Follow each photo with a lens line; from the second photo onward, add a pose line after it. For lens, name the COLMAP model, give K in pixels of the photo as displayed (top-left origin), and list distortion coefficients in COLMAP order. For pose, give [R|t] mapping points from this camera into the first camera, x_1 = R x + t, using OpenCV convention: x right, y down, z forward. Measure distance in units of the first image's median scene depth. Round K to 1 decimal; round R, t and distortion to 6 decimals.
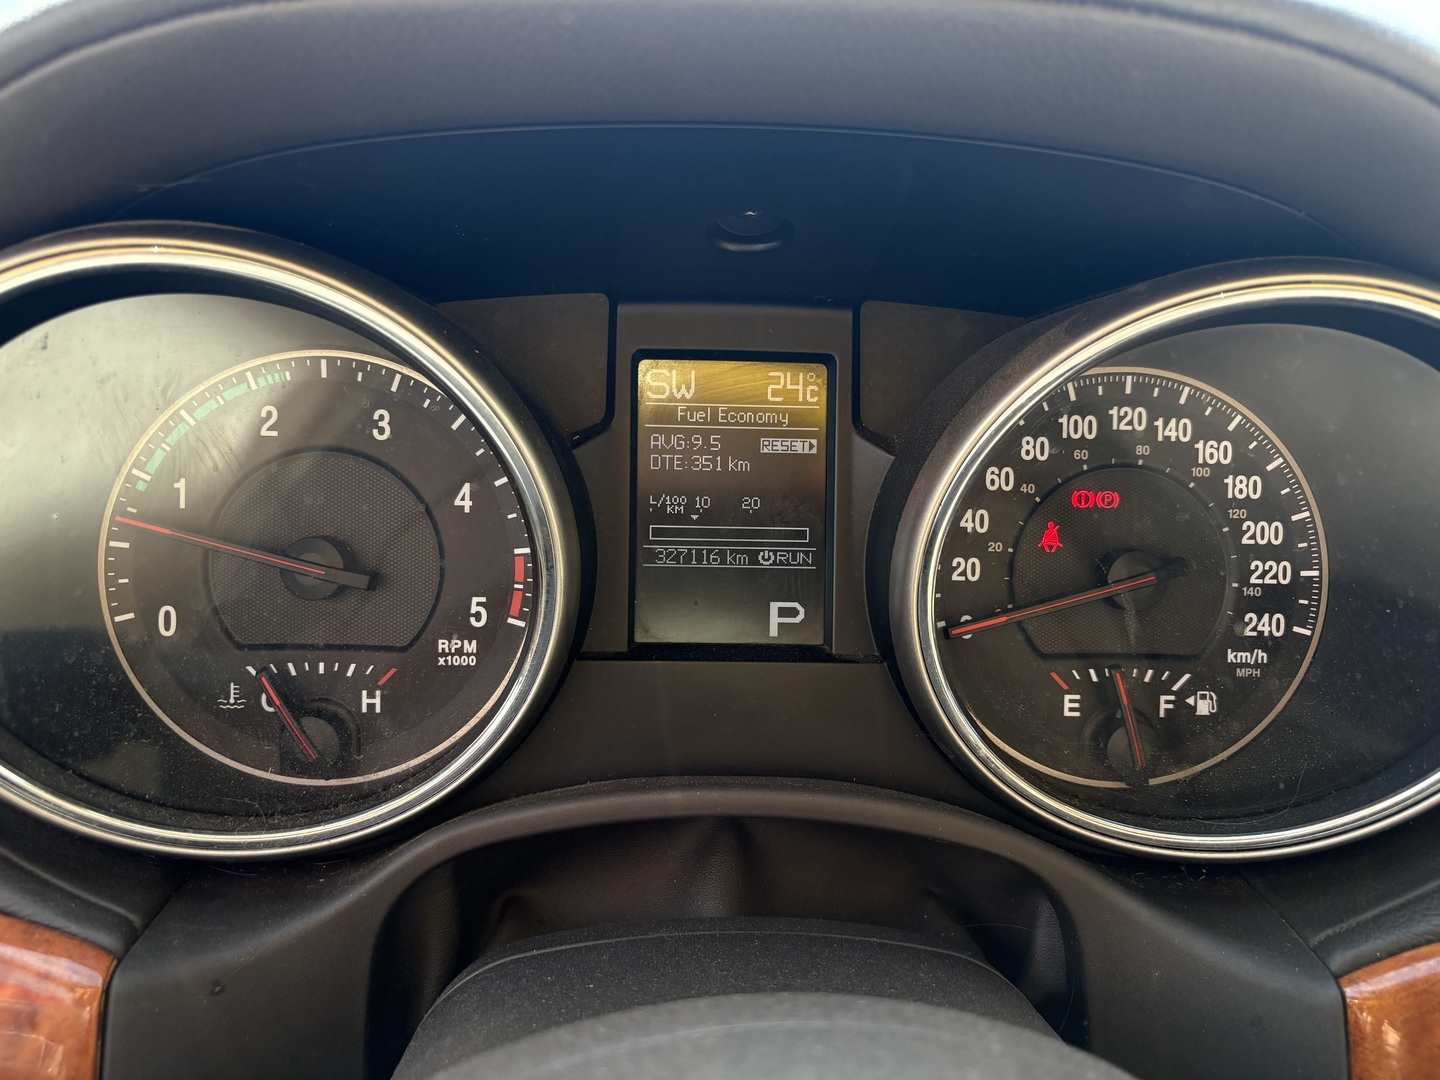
lens RADIAL K [[1102.5, 0, 722.5], [0, 1102.5, 546.6], [0, 0, 1]] dist [0.013461, -0.021760]
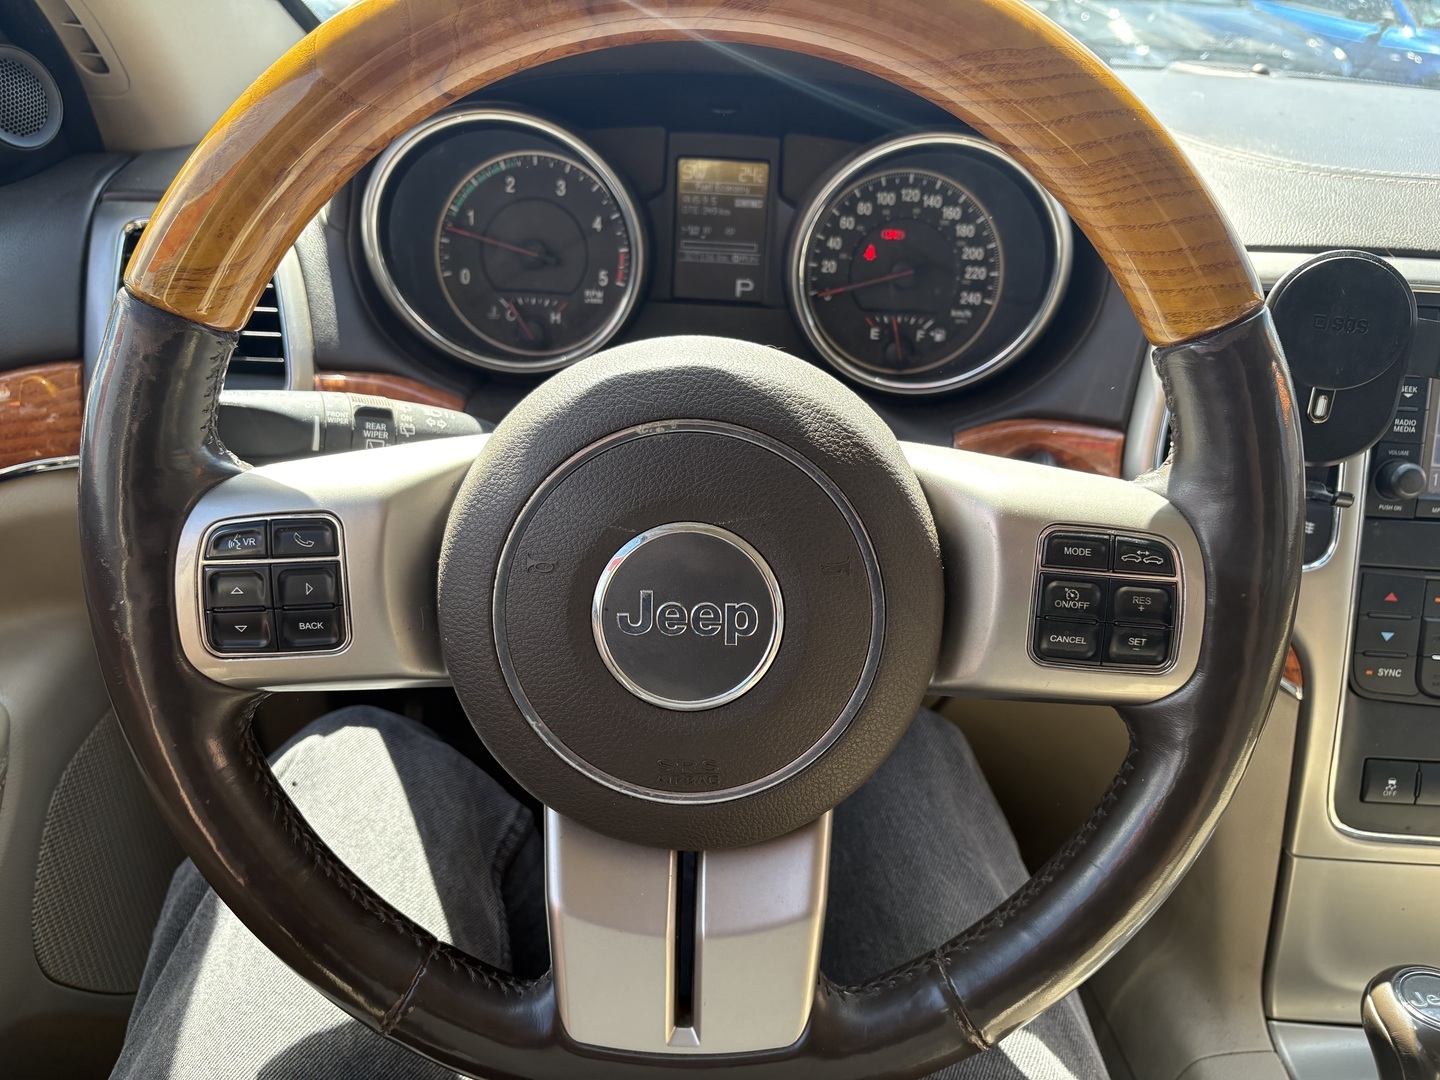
lens RADIAL K [[1102.5, 0, 707.7], [0, 1102.5, 544.9], [0, 0, 1]] dist [0.013461, -0.021760]
pose [[0.996798, 0.048782, -0.063357, 0.148532], [-0.035055, 0.978746, 0.202056, 0.125214], [0.071868, -0.199188, 0.977322, -1.215105]]
